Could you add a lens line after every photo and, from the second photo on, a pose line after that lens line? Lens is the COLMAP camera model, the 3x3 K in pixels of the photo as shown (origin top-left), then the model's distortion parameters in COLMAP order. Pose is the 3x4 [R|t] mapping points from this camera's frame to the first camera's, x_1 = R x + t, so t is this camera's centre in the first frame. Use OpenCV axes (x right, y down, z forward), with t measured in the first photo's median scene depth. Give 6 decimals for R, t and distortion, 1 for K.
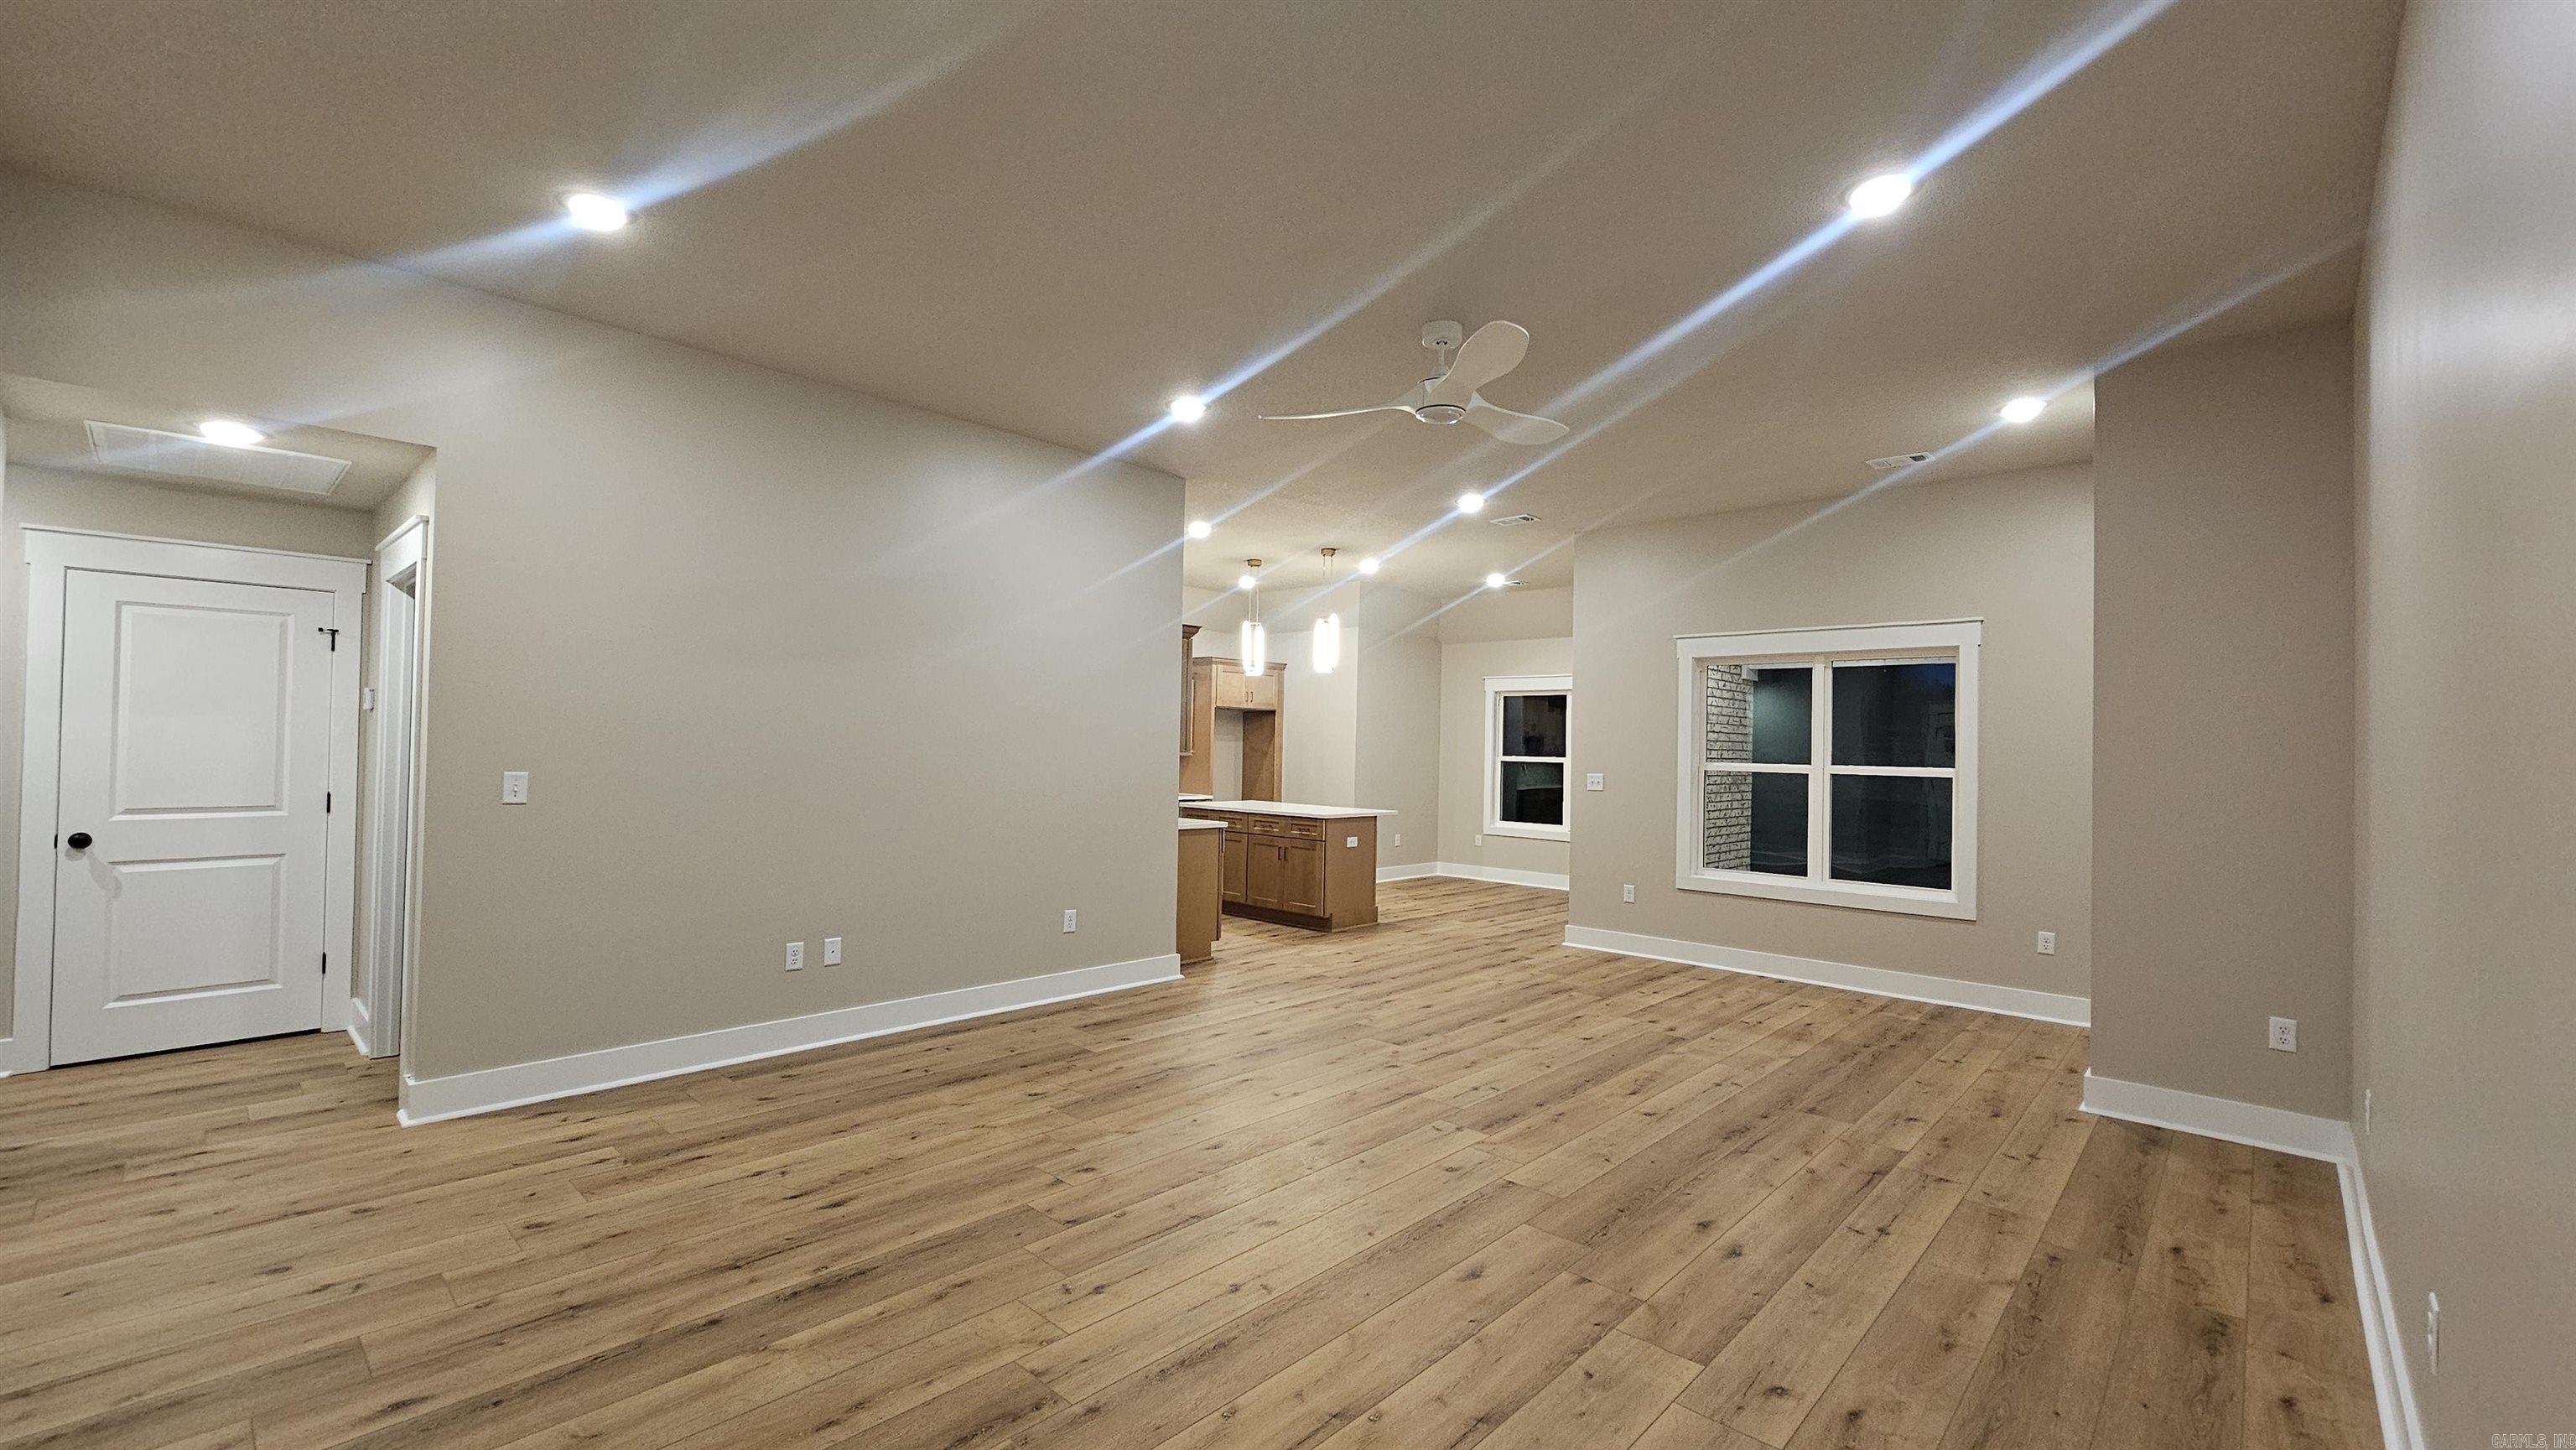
lens RADIAL K [[1051.3, 0, 1303.8], [0, 1051.3, 722.4], [0, 0, 1]] dist [-0.004615, 0.001724]
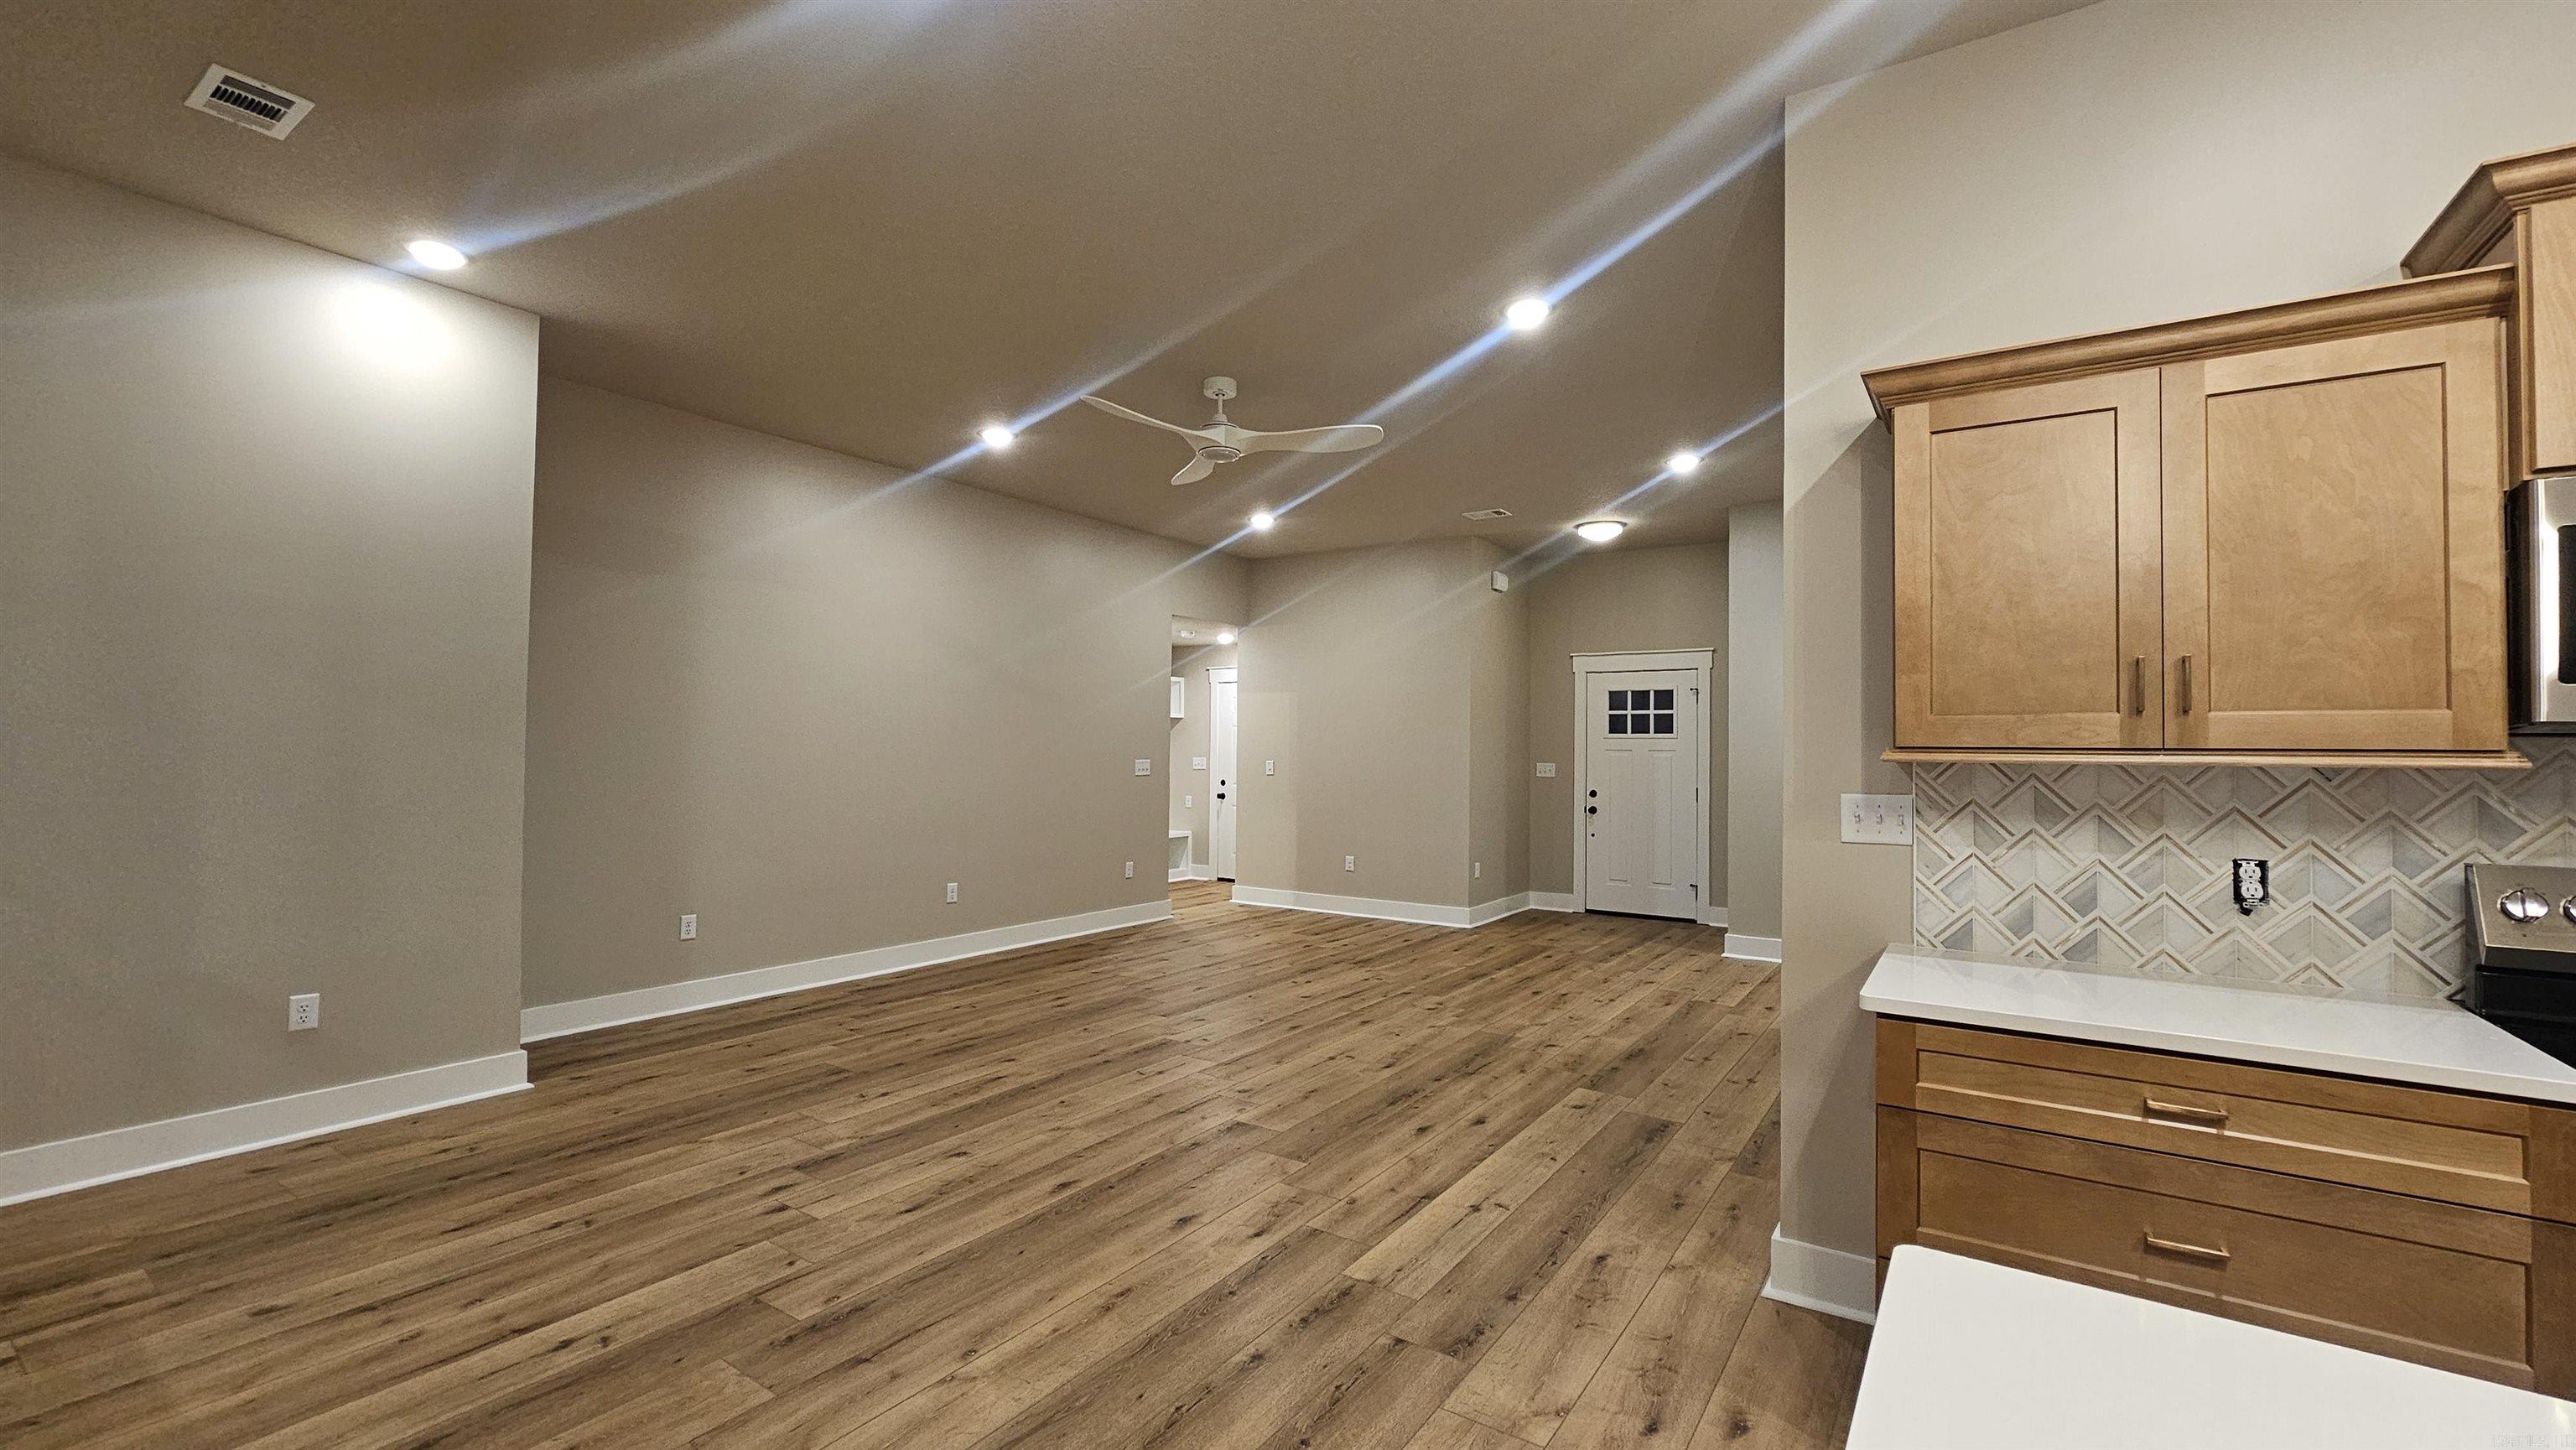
lens RADIAL K [[1051.3, 0, 1295.6], [0, 1051.3, 723.4], [0, 0, 1]] dist [-0.004615, 0.001724]
pose [[-0.987961, -0.035973, -0.150464, 0.179211], [-0.028283, 0.998197, -0.052940, 0.059894], [0.152097, -0.048047, -0.987197, 1.820495]]
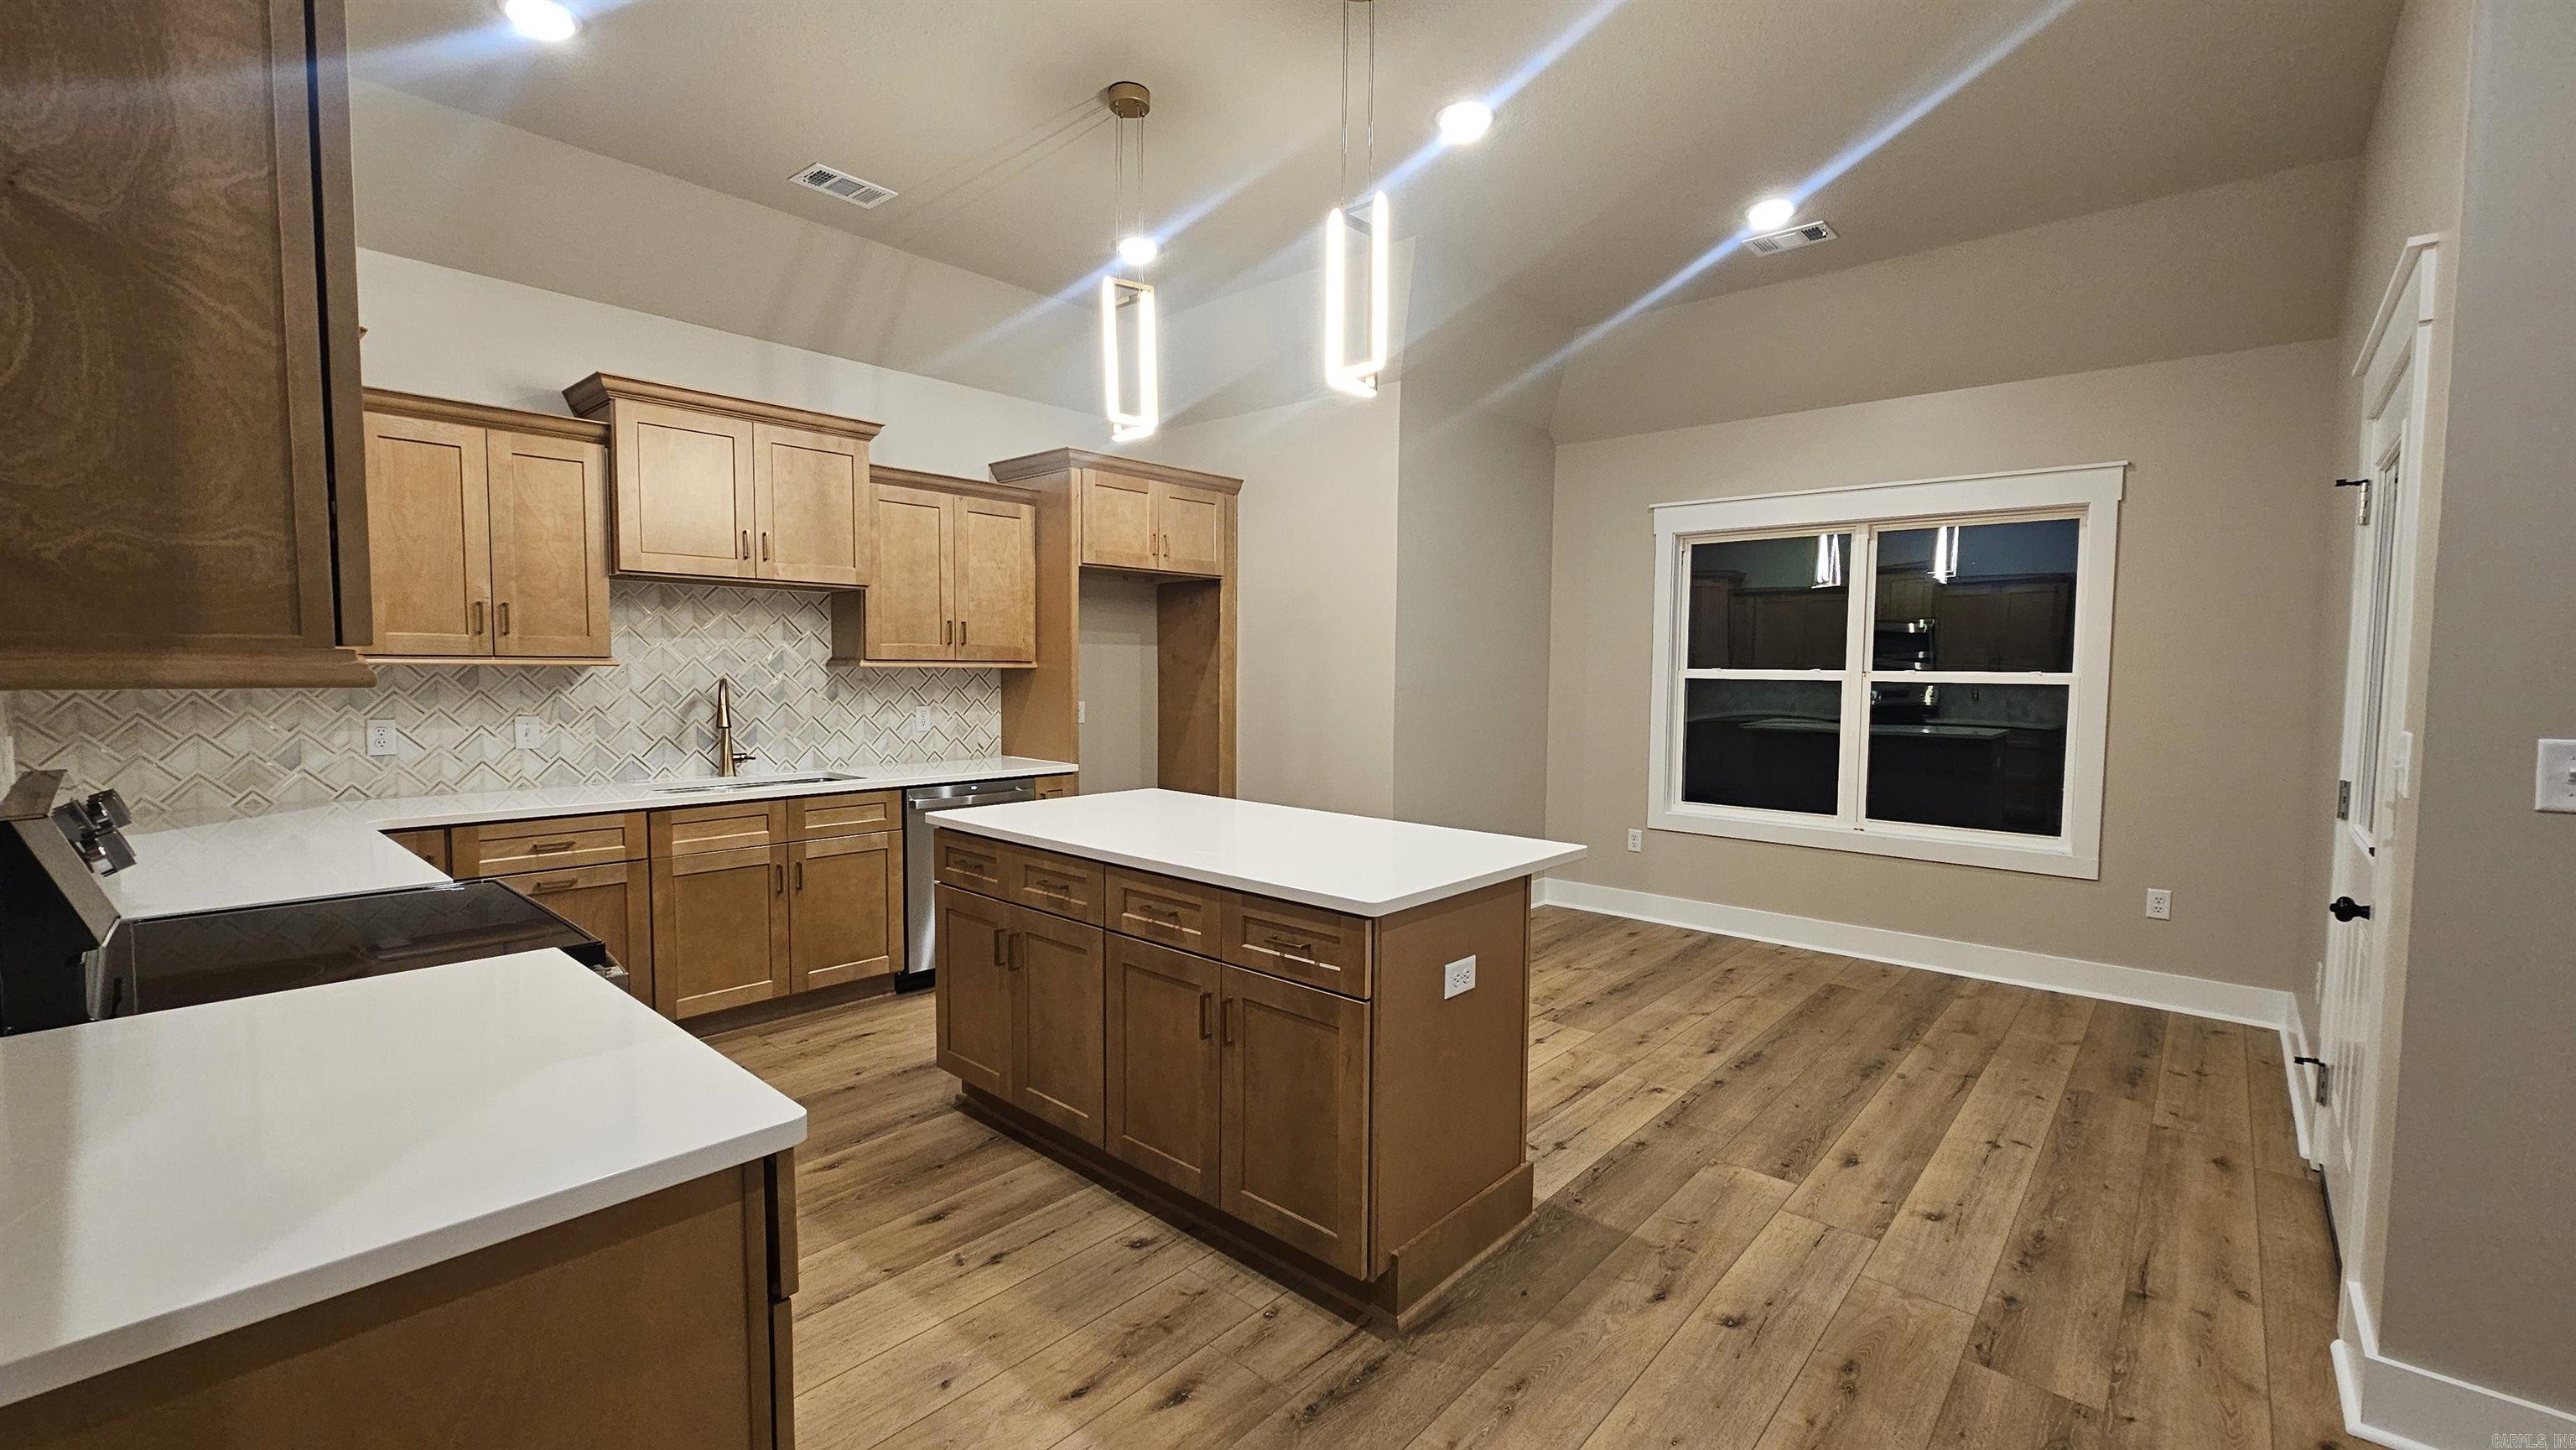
lens RADIAL K [[1051.3, 0, 1299.8], [0, 1051.3, 729.2], [0, 0, 1]] dist [-0.004615, 0.001724]
pose [[0.999679, -0.012930, 0.021767, -0.004113], [0.011017, 0.996252, 0.085797, 0.038288], [-0.022795, -0.085529, 0.996075, 1.227865]]
